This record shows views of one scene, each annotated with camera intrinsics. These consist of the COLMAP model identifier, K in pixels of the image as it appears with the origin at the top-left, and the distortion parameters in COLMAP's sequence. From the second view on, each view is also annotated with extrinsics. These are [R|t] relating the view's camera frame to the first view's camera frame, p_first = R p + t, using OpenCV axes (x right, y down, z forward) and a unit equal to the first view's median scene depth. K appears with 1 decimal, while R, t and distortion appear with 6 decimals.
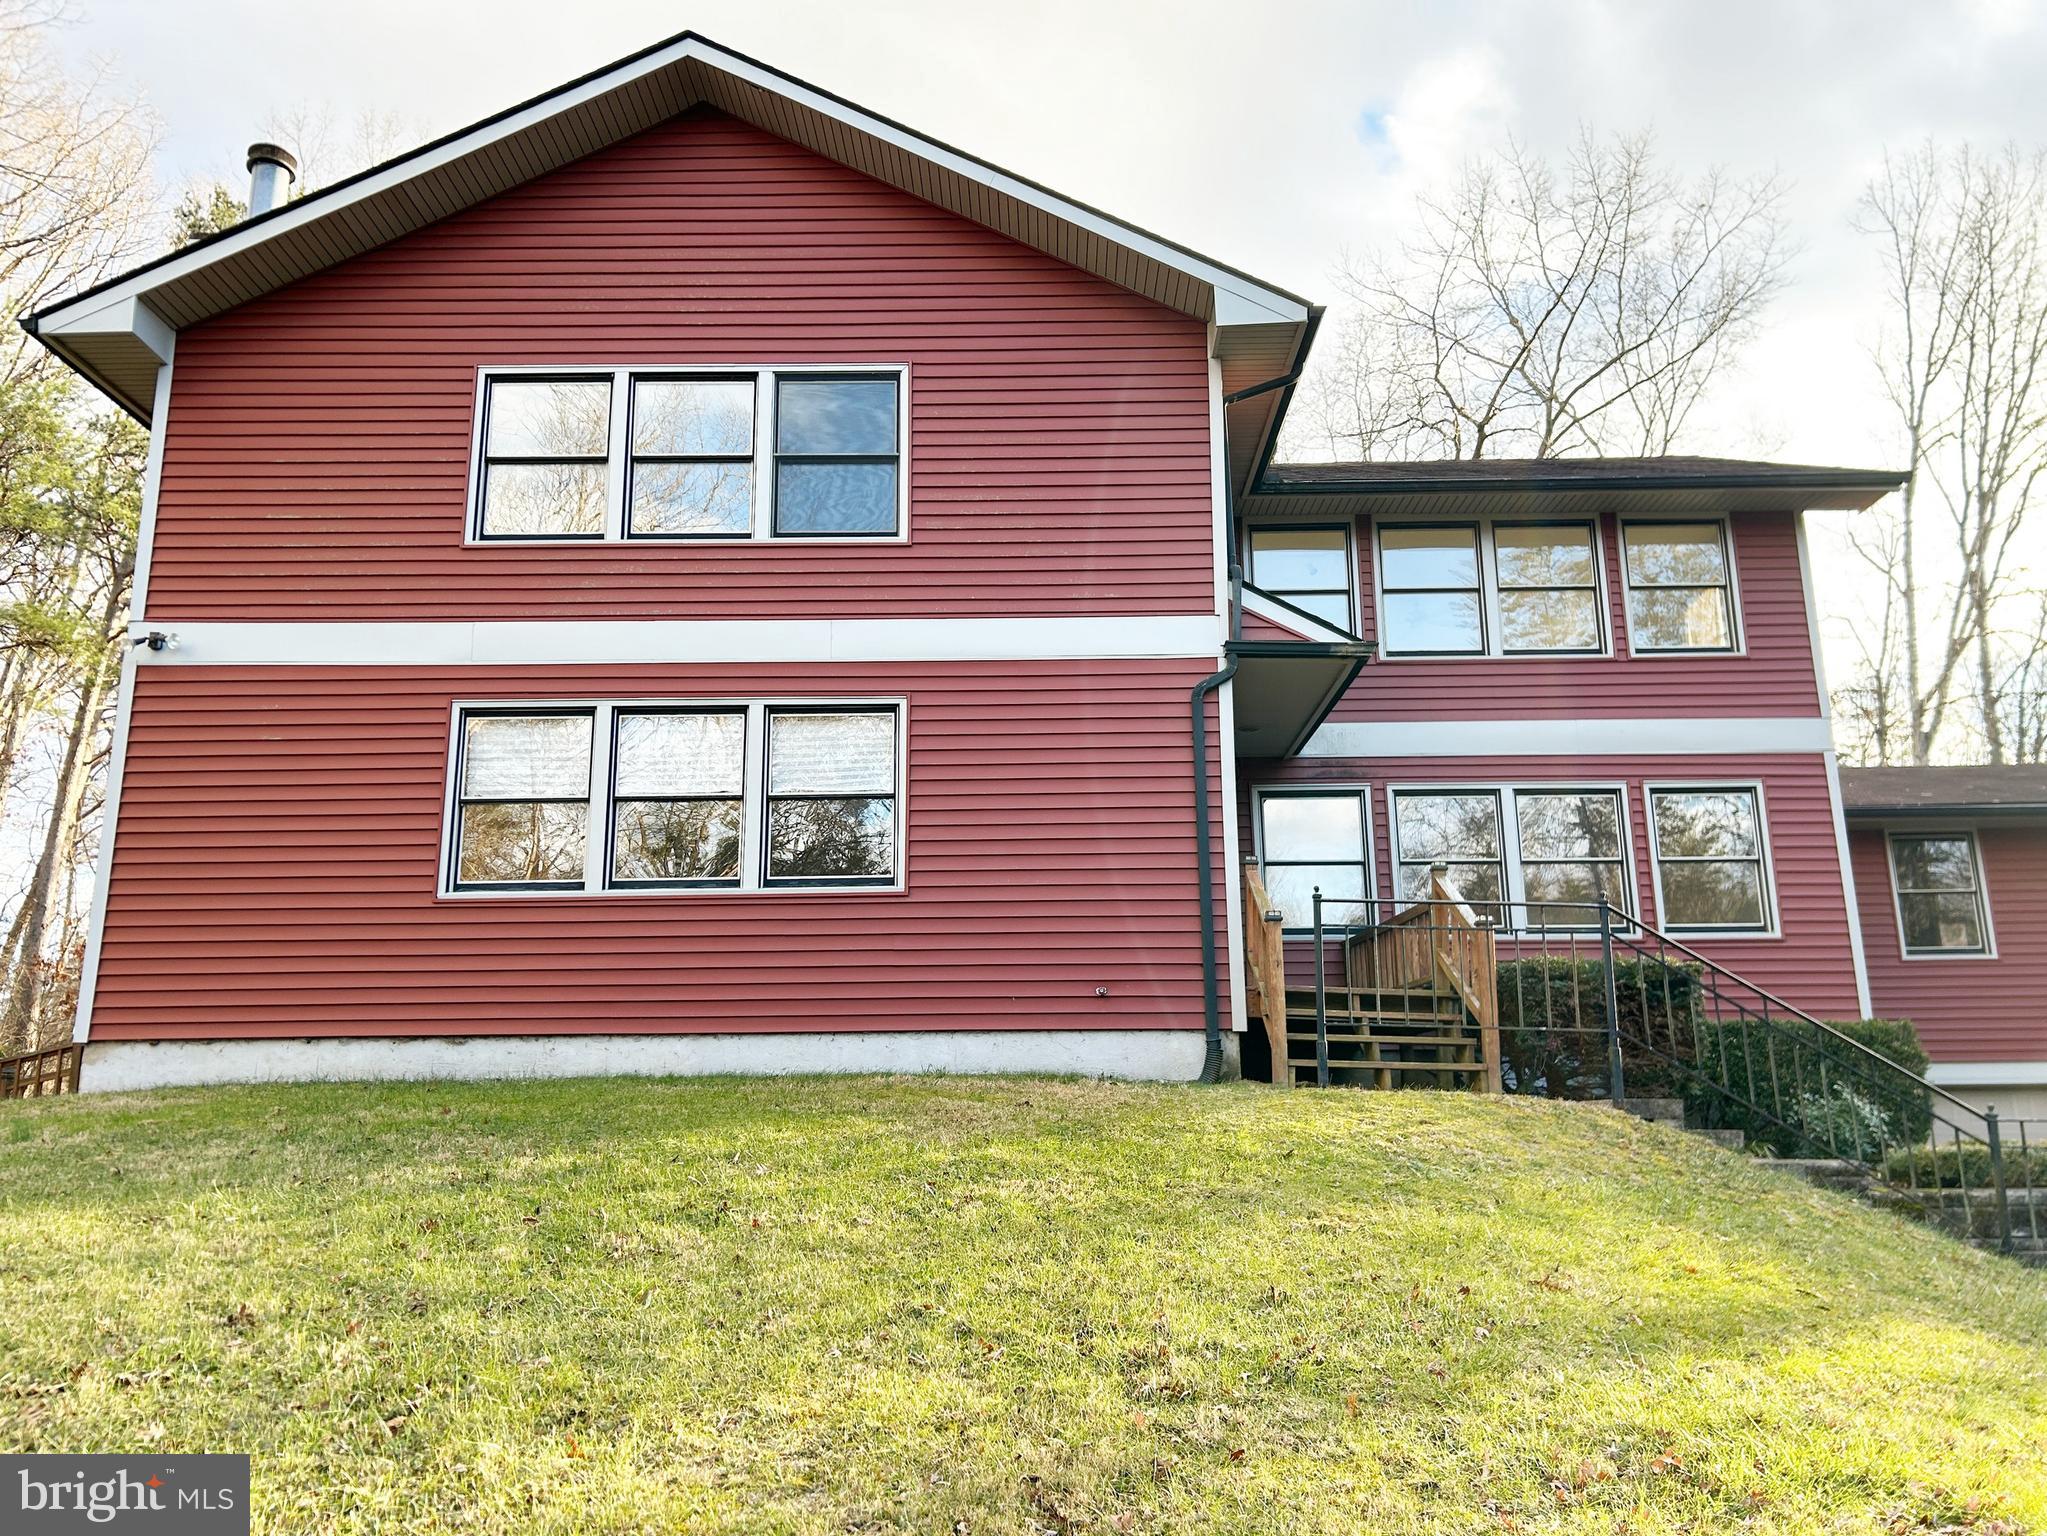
lens RADIAL K [[1554.8, 0, 1026.3], [0, 1554.8, 780.6], [0, 0, 1]] dist [0.059868, -0.060115]
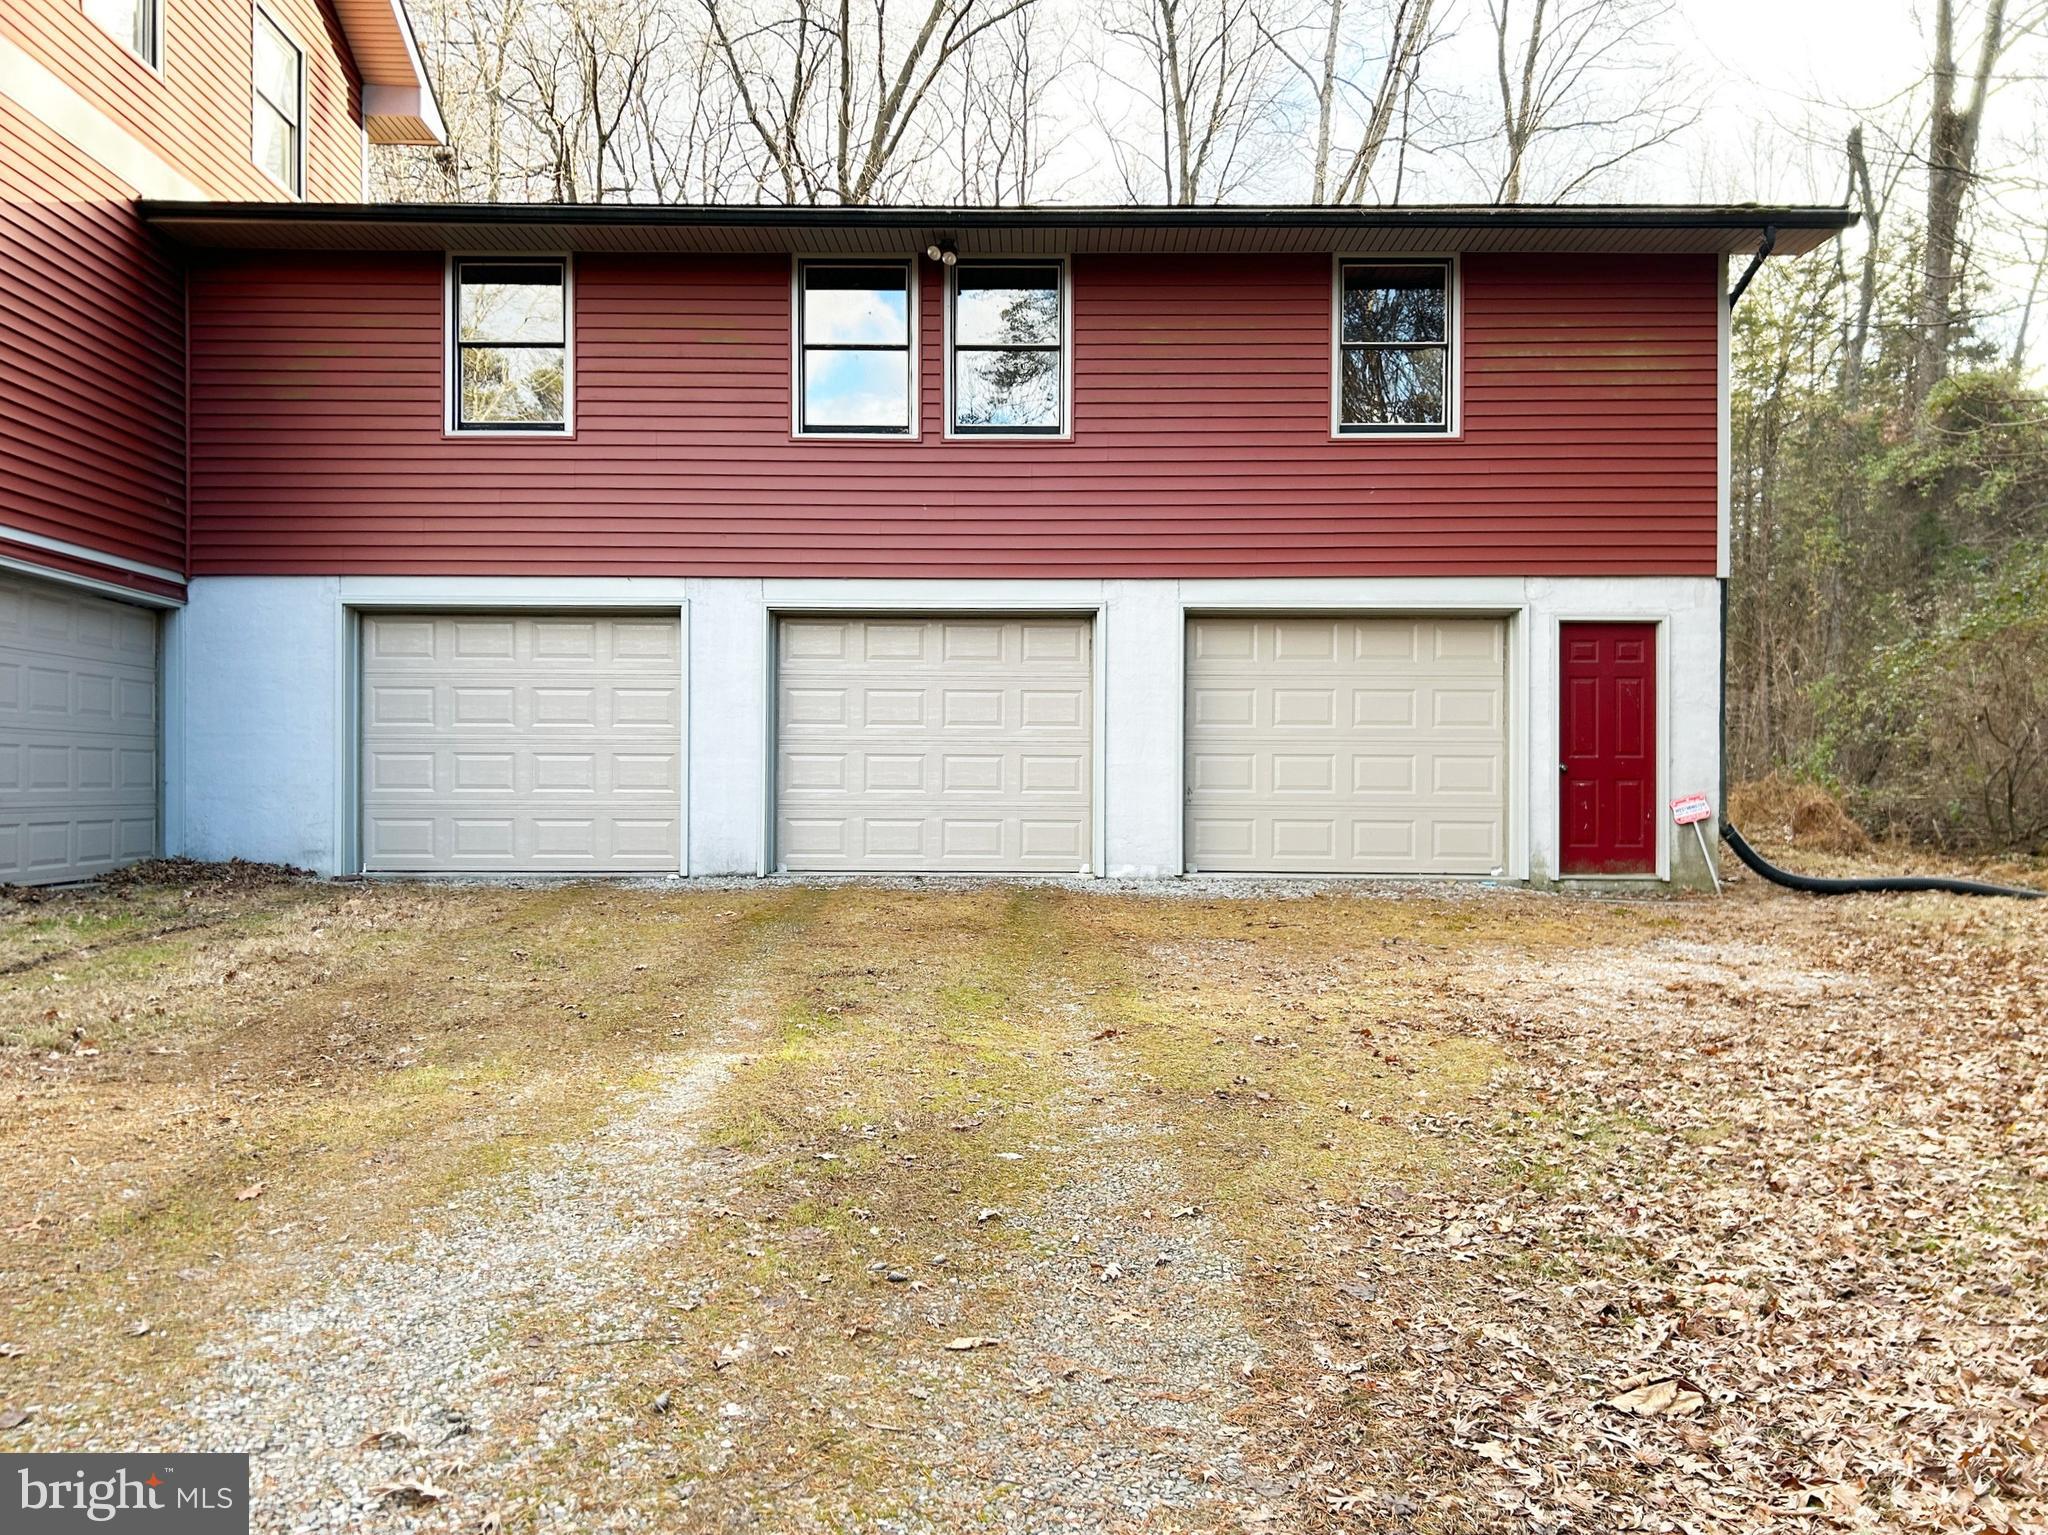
lens RADIAL K [[1578.3, 0, 1020.9], [0, 1578.3, 780.5], [0, 0, 1]] dist [0.072731, -0.061270]
pose [[0.999423, 0.013003, 0.031374, 1.133557], [-0.019734, 0.974186, 0.224882, 0.139181], [-0.027640, -0.225372, 0.973881, 0.344177]]
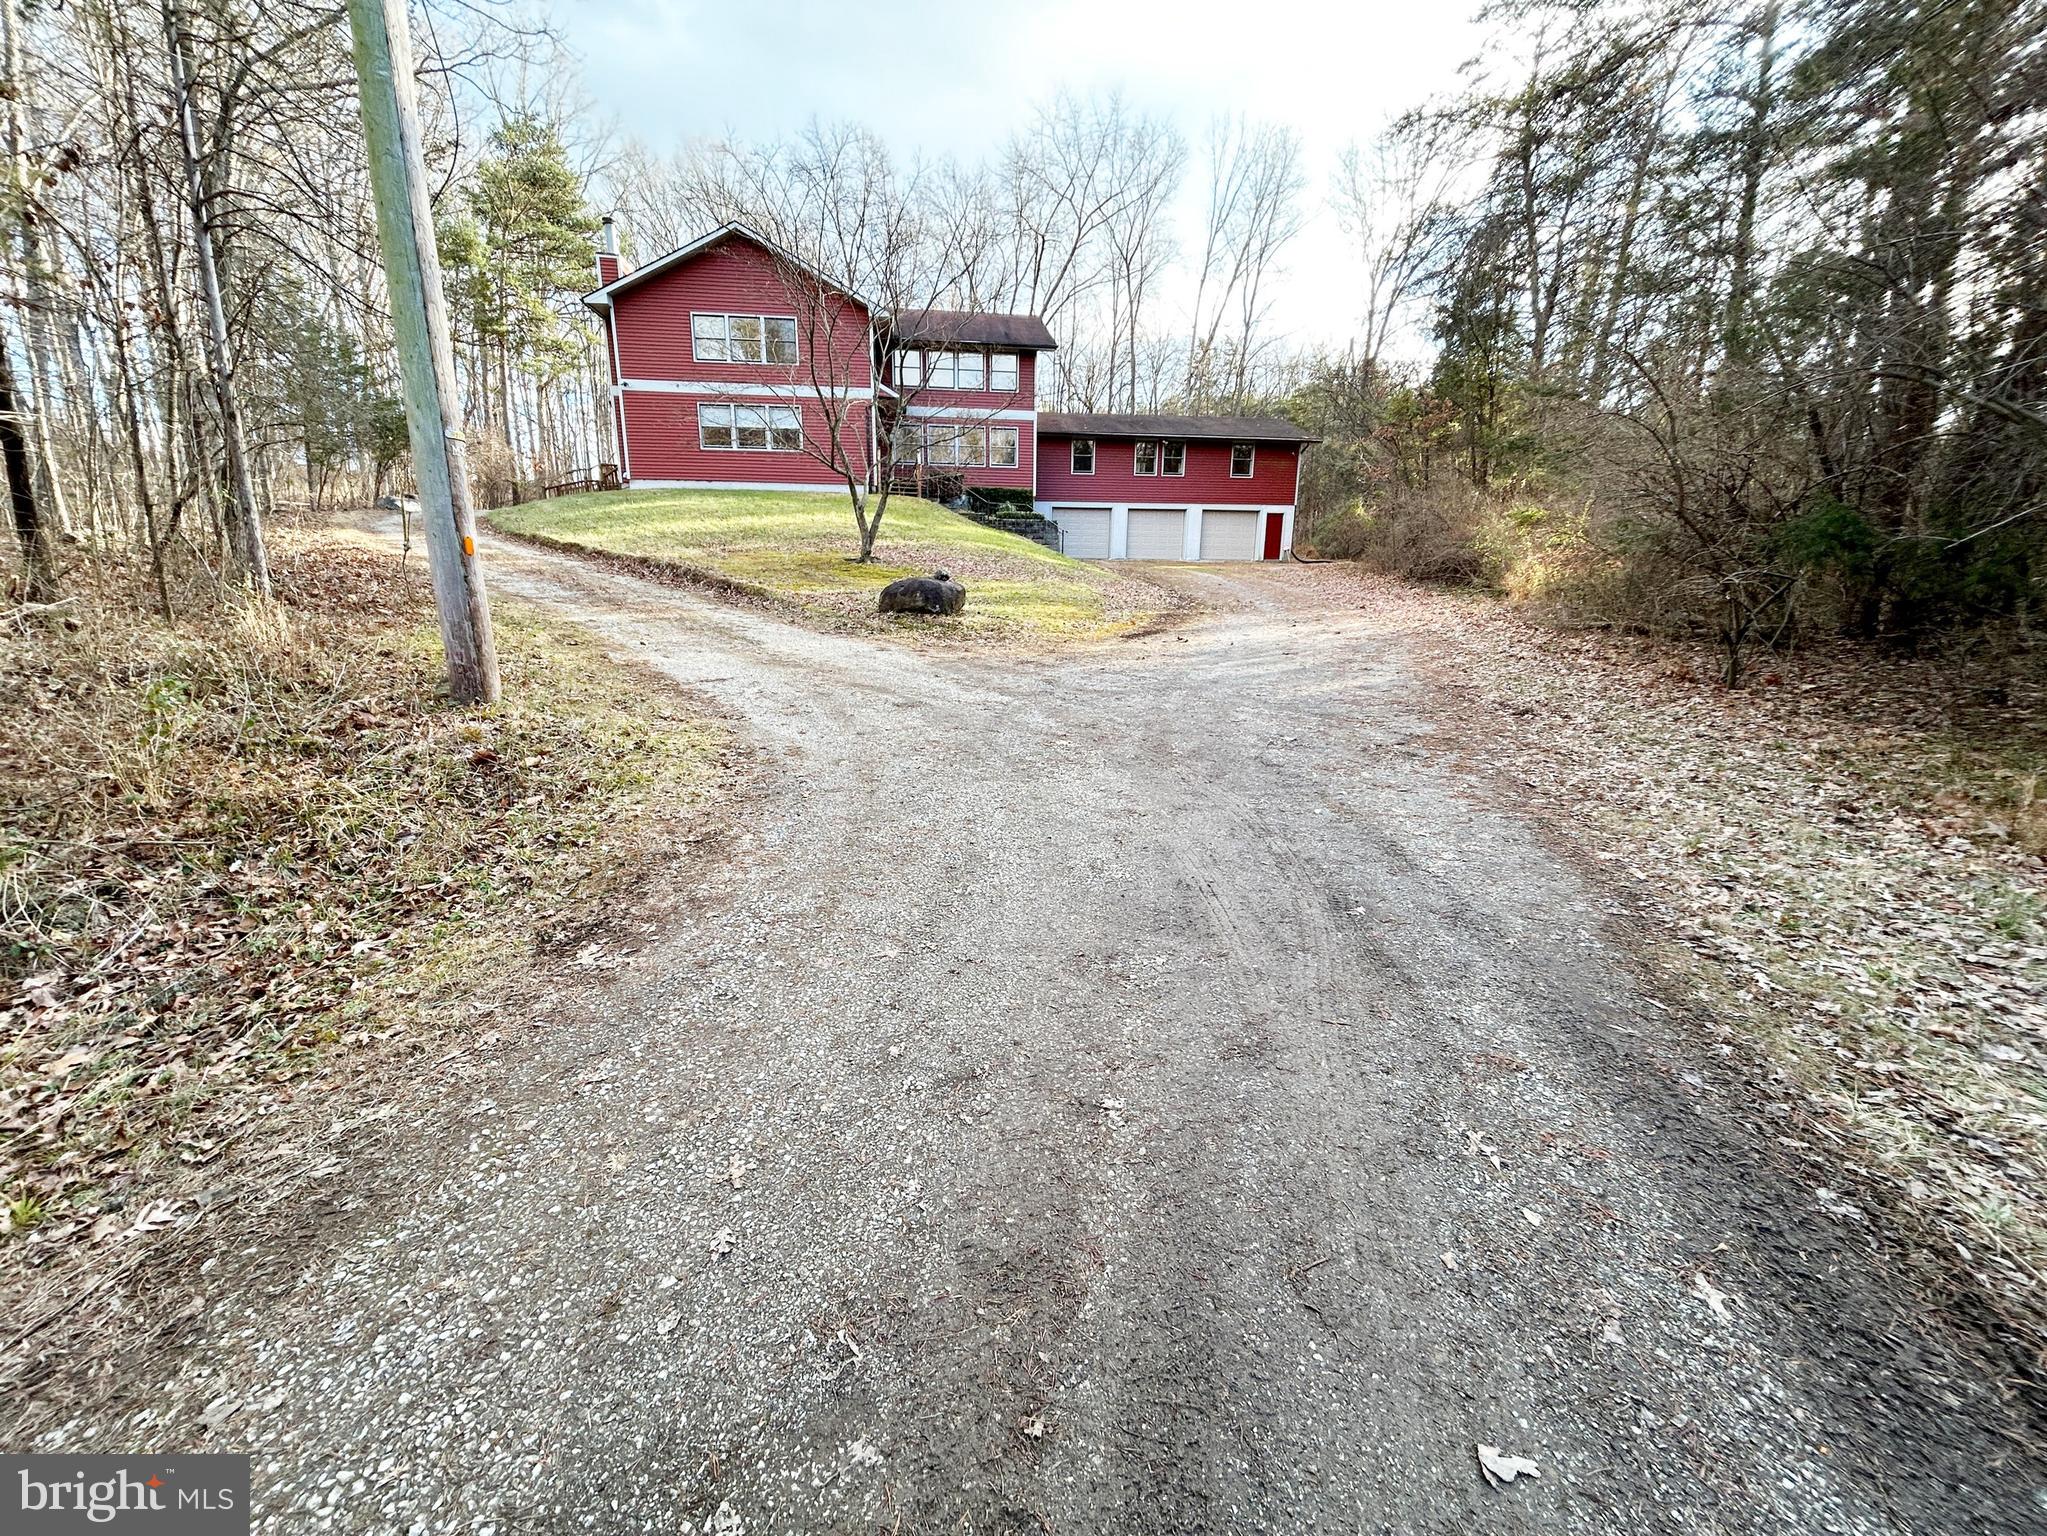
lens RADIAL K [[827.3, 0, 1026.5], [0, 827.3, 777.1], [0, 0, 1]] dist [0.002927, -0.000357]
pose [[0.989782, -0.015649, 0.141728, 0.203067], [-0.052476, 0.884225, 0.464104, -0.238521], [-0.132582, -0.466799, 0.874369, -1.611693]]
